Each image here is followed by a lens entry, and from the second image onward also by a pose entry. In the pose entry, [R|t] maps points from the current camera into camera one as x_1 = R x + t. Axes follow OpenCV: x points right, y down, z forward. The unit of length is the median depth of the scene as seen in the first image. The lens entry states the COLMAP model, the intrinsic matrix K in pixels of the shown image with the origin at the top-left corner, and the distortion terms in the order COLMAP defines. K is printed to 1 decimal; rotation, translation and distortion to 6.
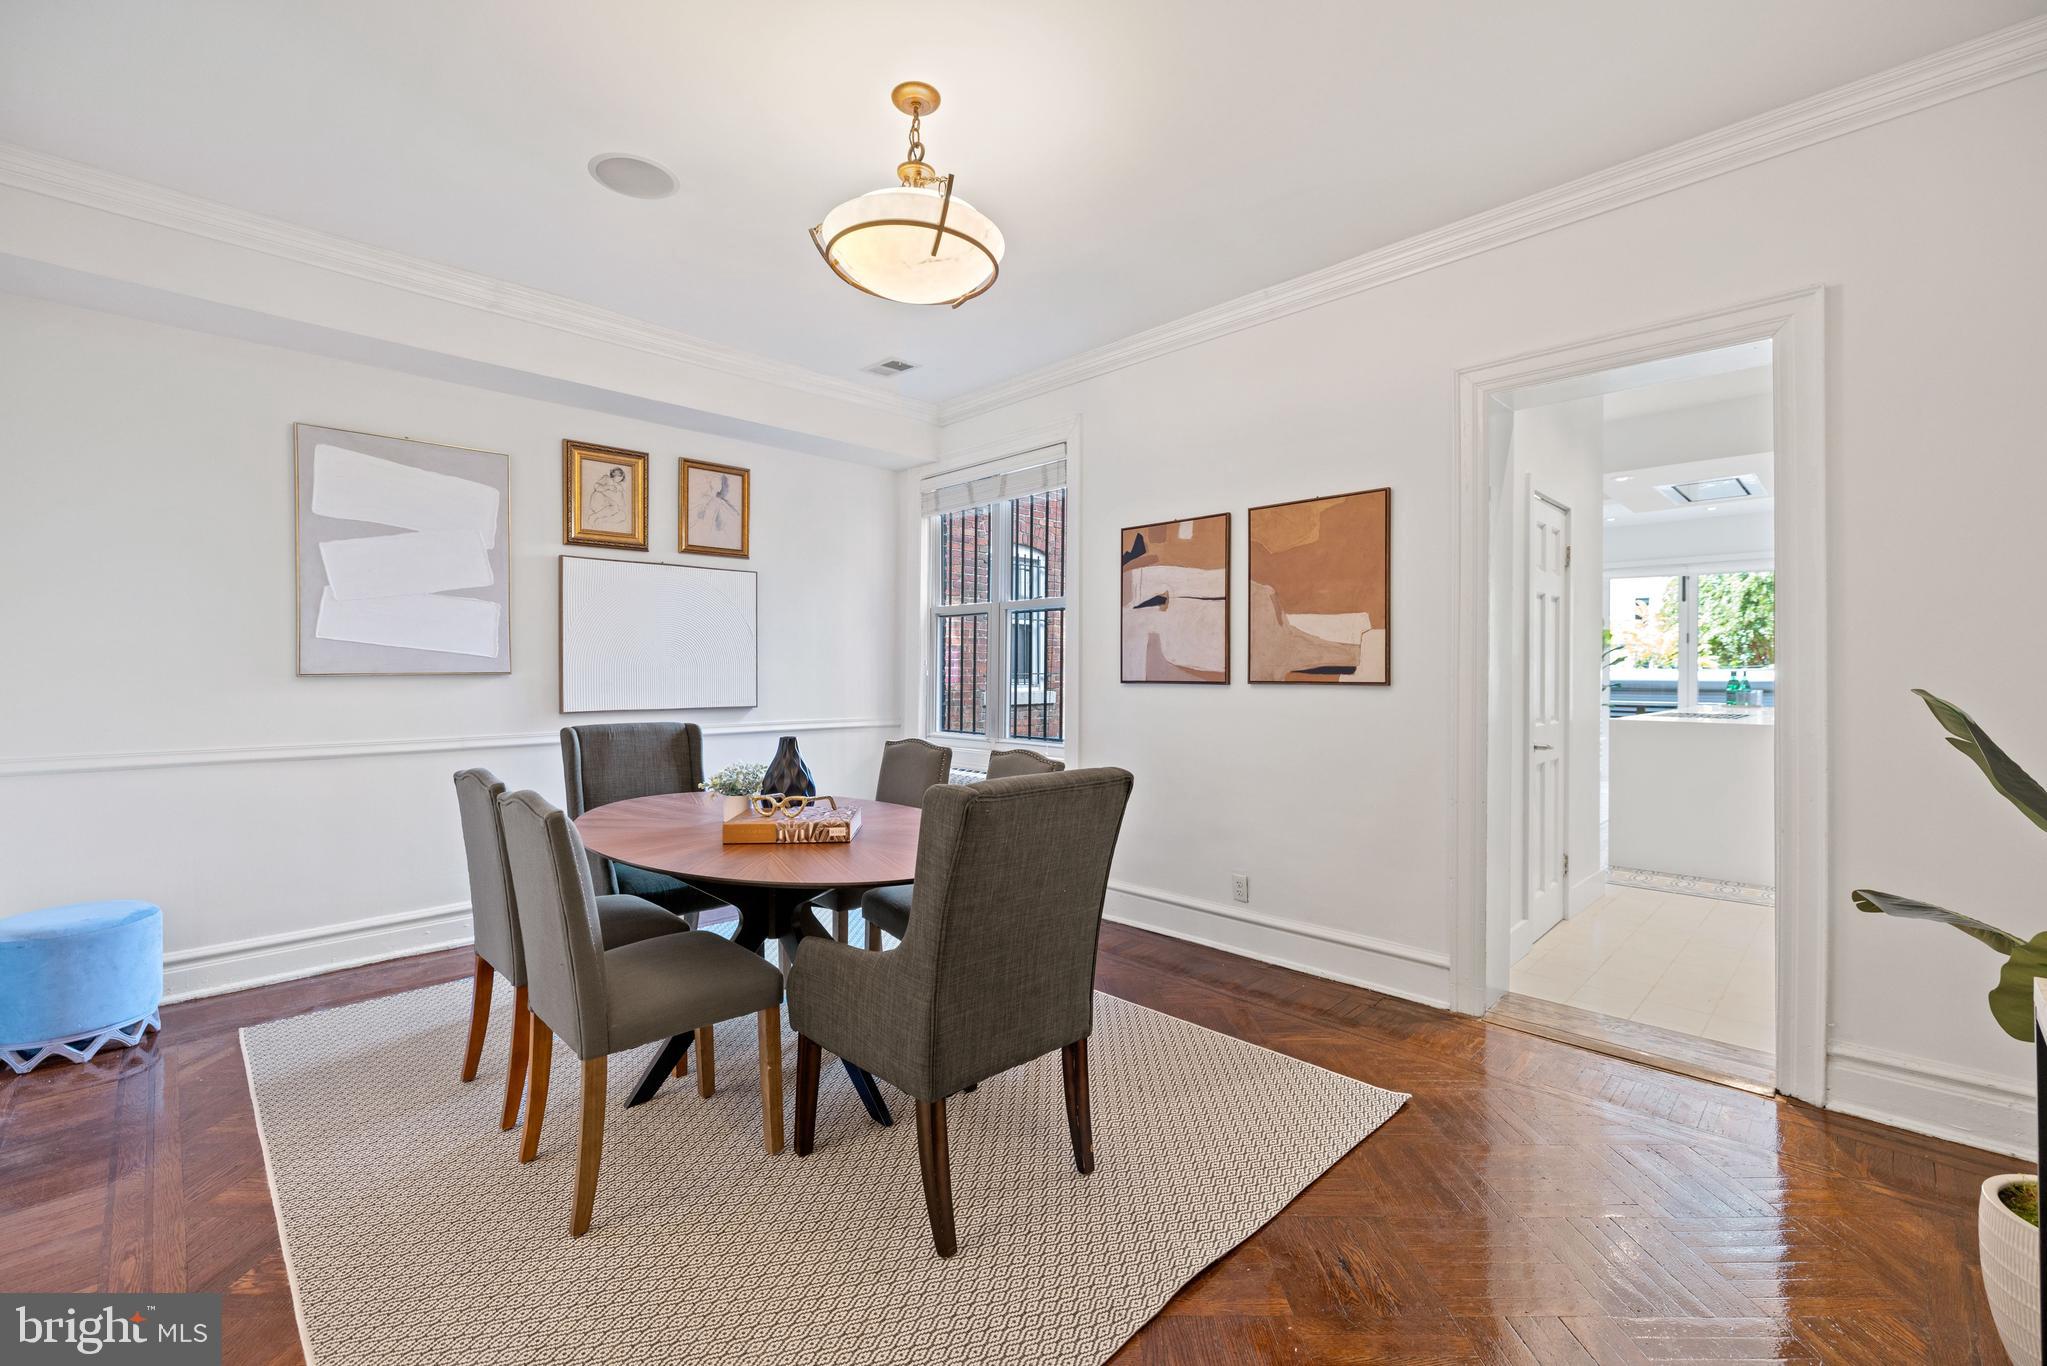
lens RADIAL K [[867.4, 0, 1020.6], [0, 867.4, 674.9], [0, 0, 1]] dist [0.000535, 0.000074]
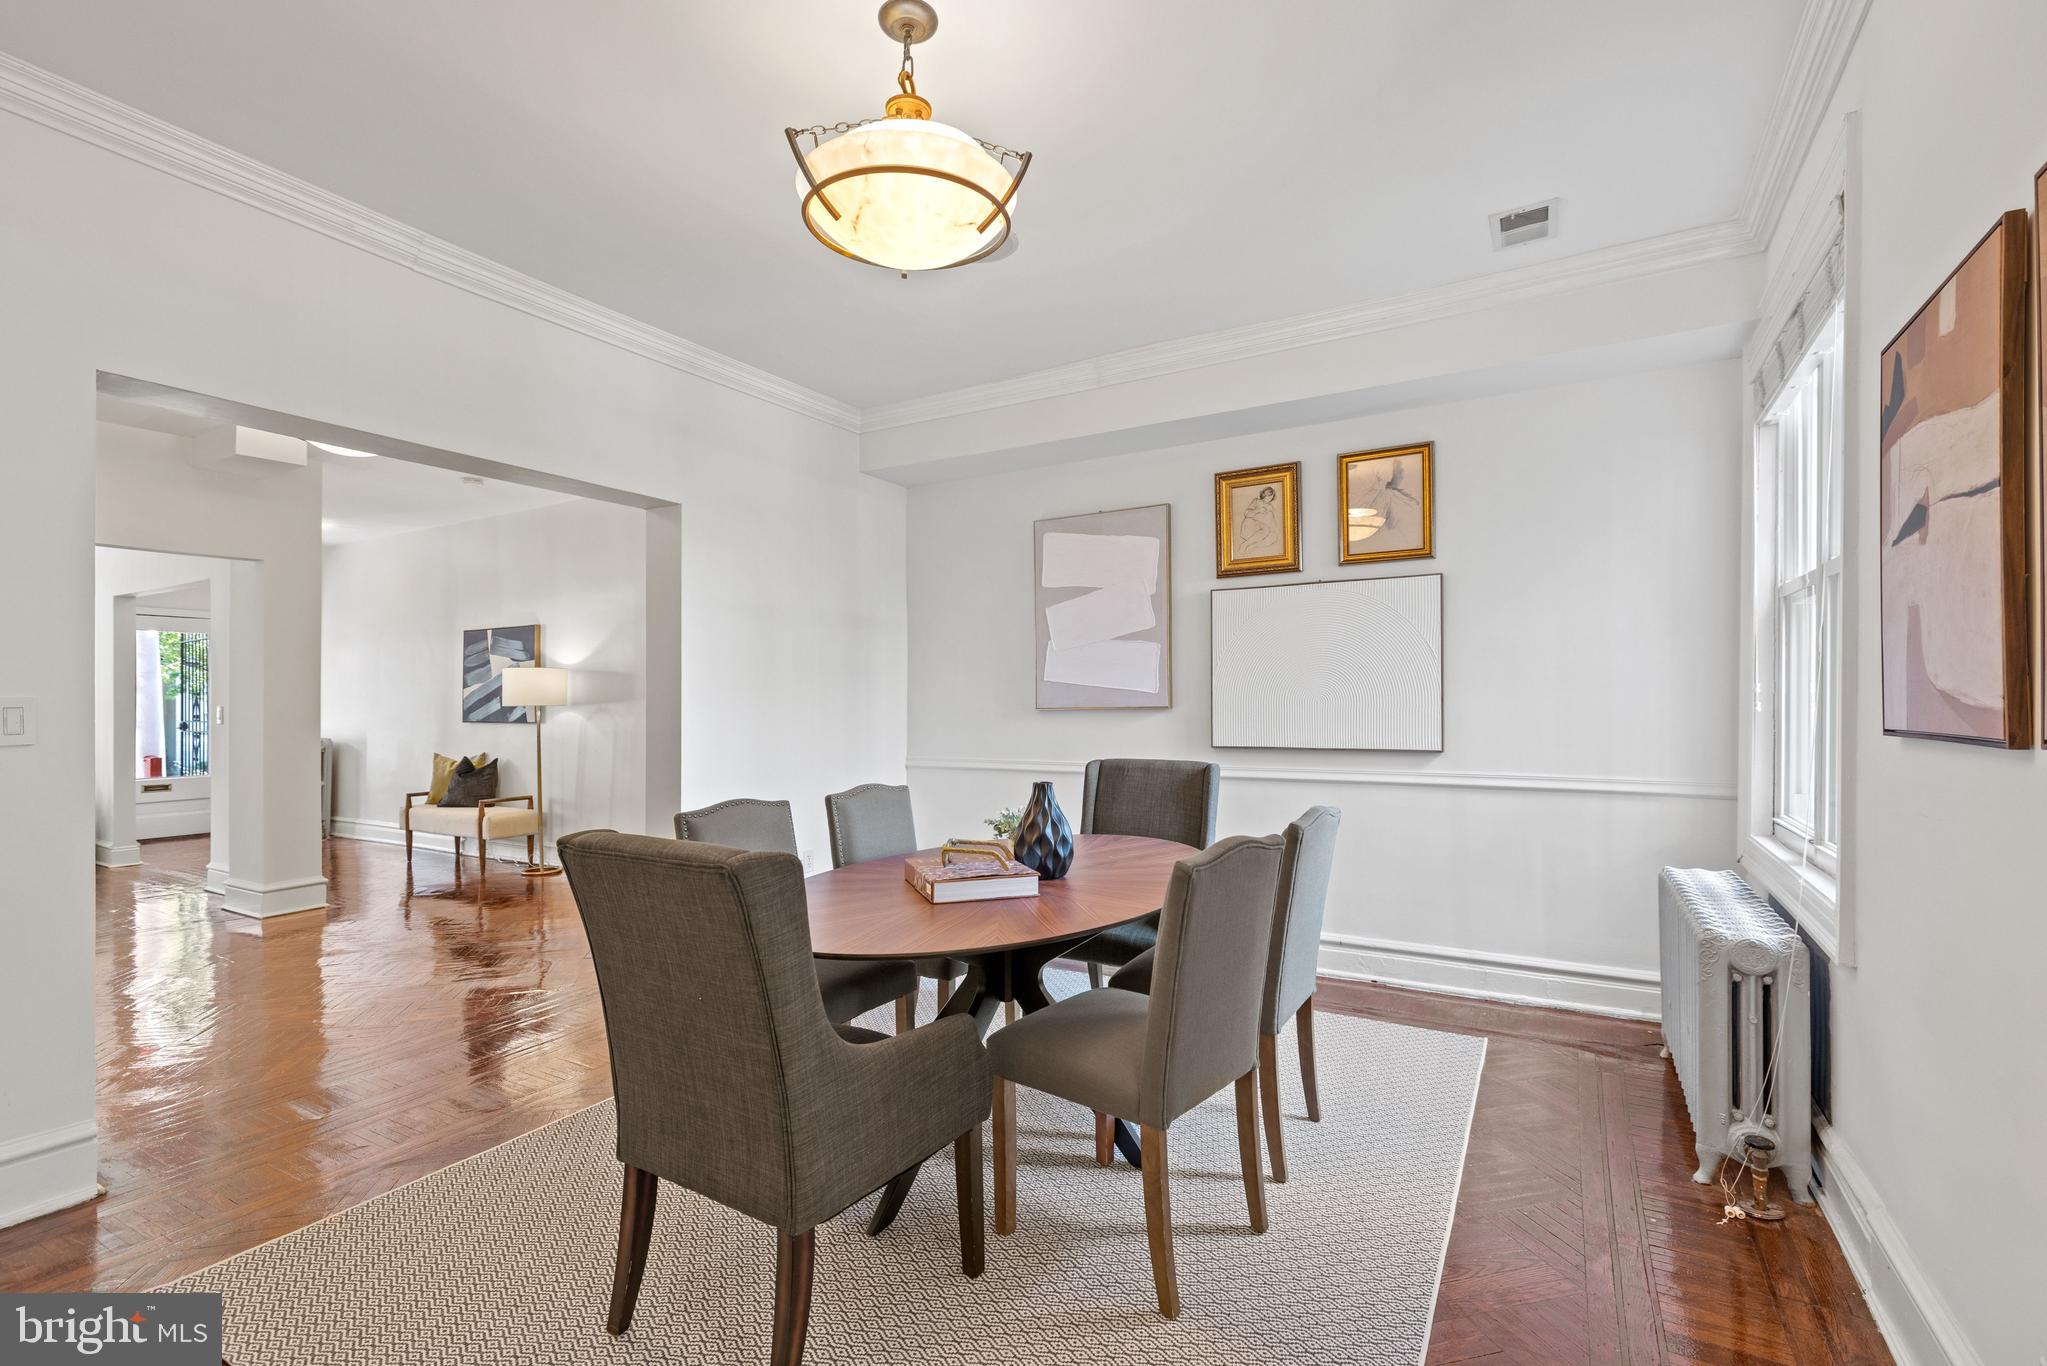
lens RADIAL K [[913.7, 0, 1019.2], [0, 913.7, 699.4], [0, 0, 1]] dist [0.002350, -0.000106]
pose [[0.248805, -0.005976, -0.968535, 0.428729], [-0.000421, 0.999980, -0.006278, -0.004519], [0.968554, 0.001969, 0.248798, 0.509080]]
